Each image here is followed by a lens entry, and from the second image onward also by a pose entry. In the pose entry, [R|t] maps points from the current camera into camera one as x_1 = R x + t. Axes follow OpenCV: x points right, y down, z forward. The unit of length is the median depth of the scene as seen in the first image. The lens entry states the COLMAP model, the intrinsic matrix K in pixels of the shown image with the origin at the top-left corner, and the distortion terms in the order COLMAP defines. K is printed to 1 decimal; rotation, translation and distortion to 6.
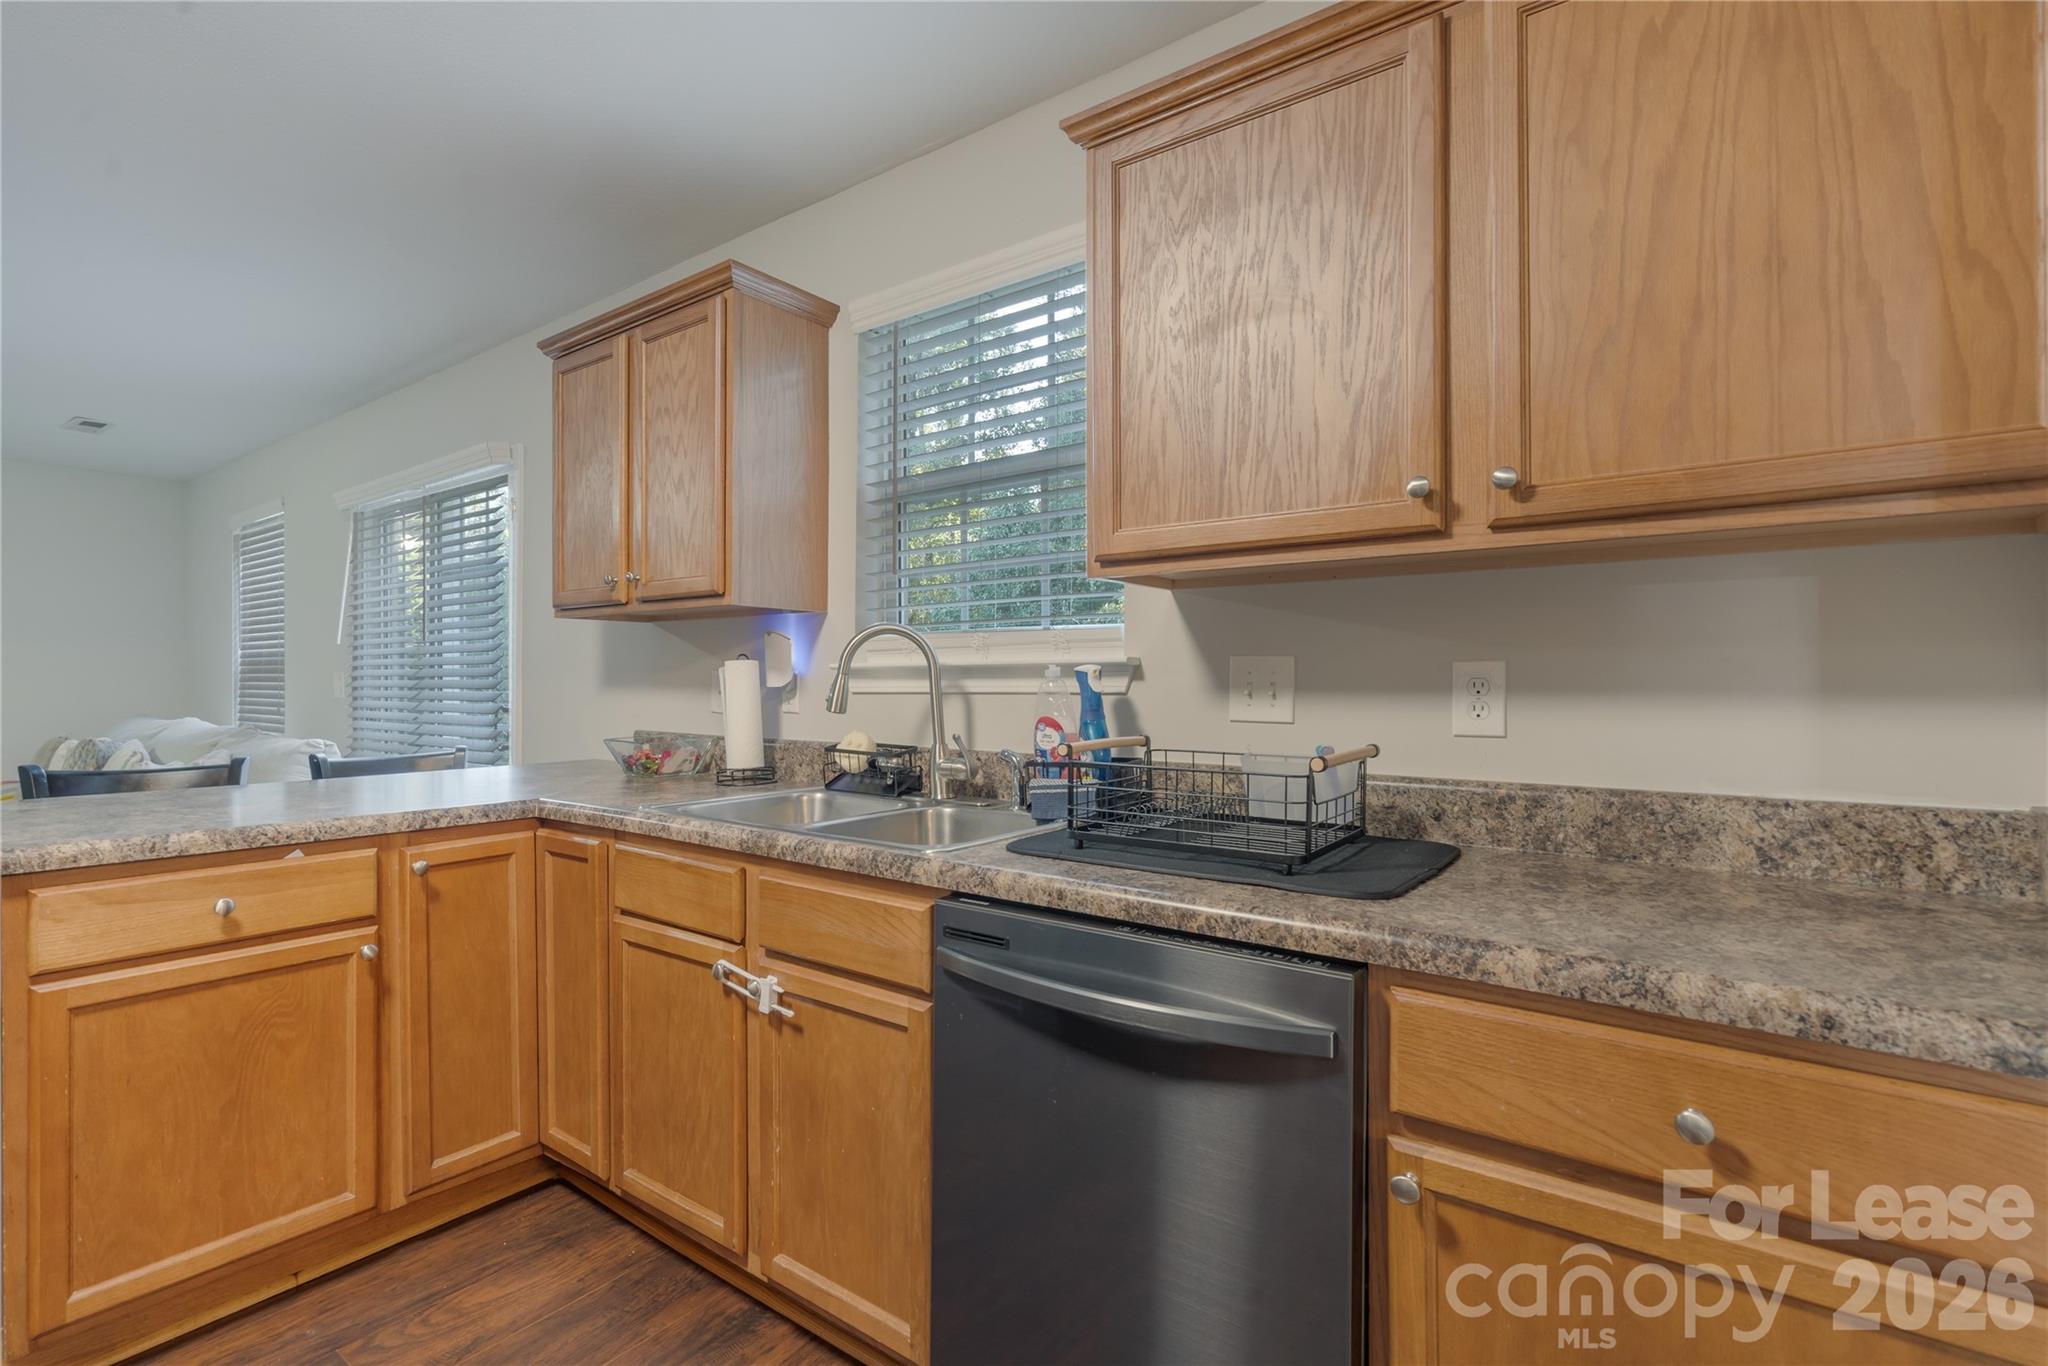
lens RADIAL K [[944.2, 0, 1025.5], [0, 944.2, 683.9], [0, 0, 1]] dist [-0.004981, 0.001664]
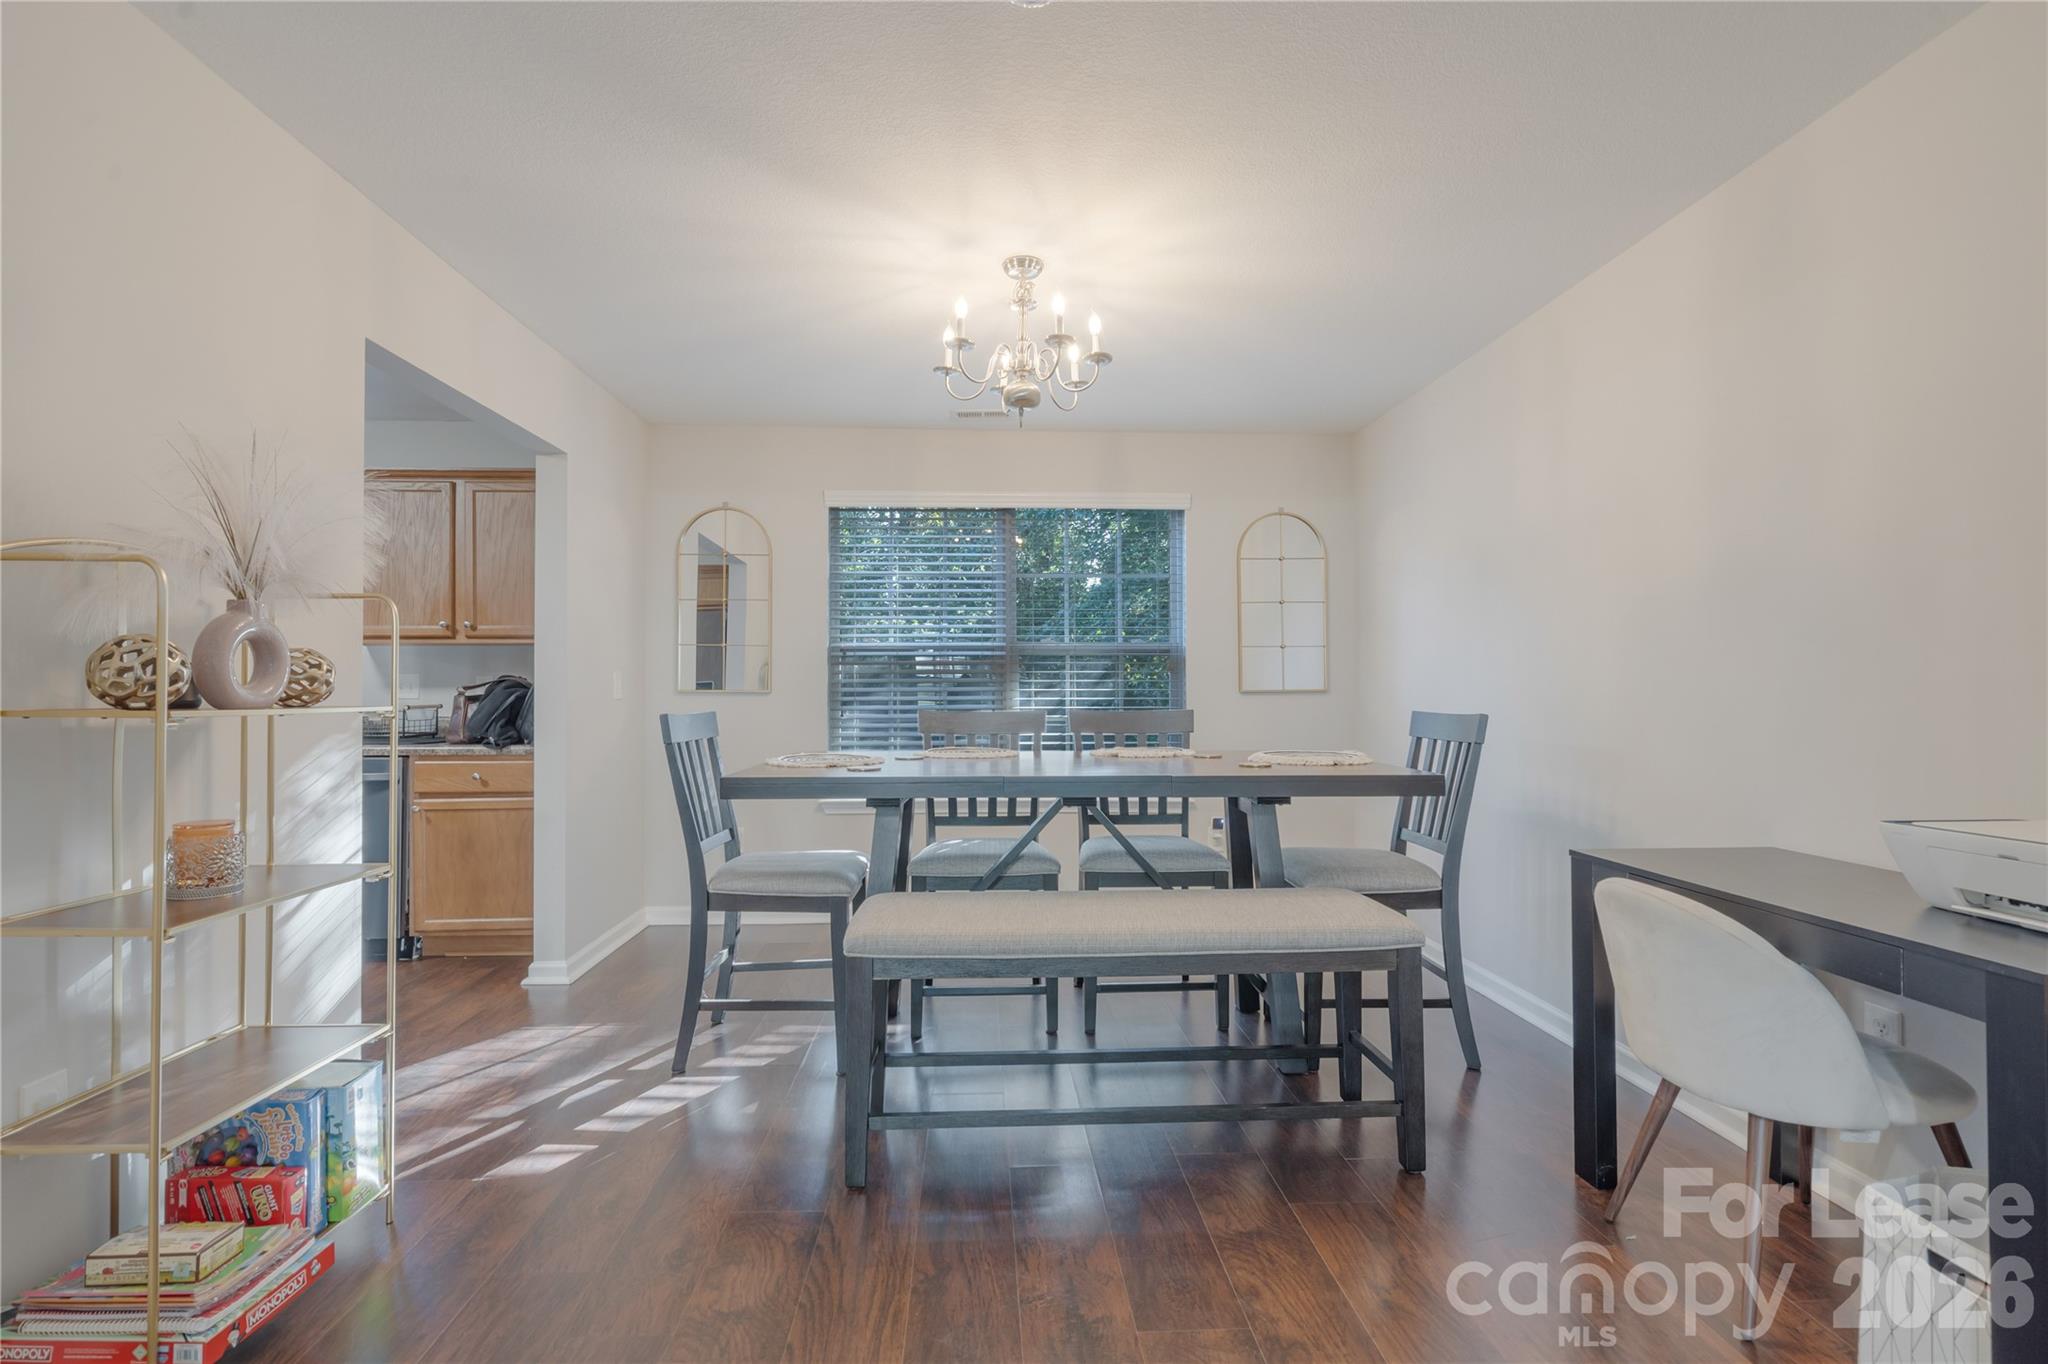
lens RADIAL K [[944.2, 0, 1023.1], [0, 944.2, 682.7], [0, 0, 1]] dist [-0.004981, 0.001664]
pose [[0.766545, 0.004578, 0.642174, -0.156225], [0.000628, 0.999969, -0.007879, 0.029395], [-0.642190, 0.006443, 0.766518, -2.885045]]
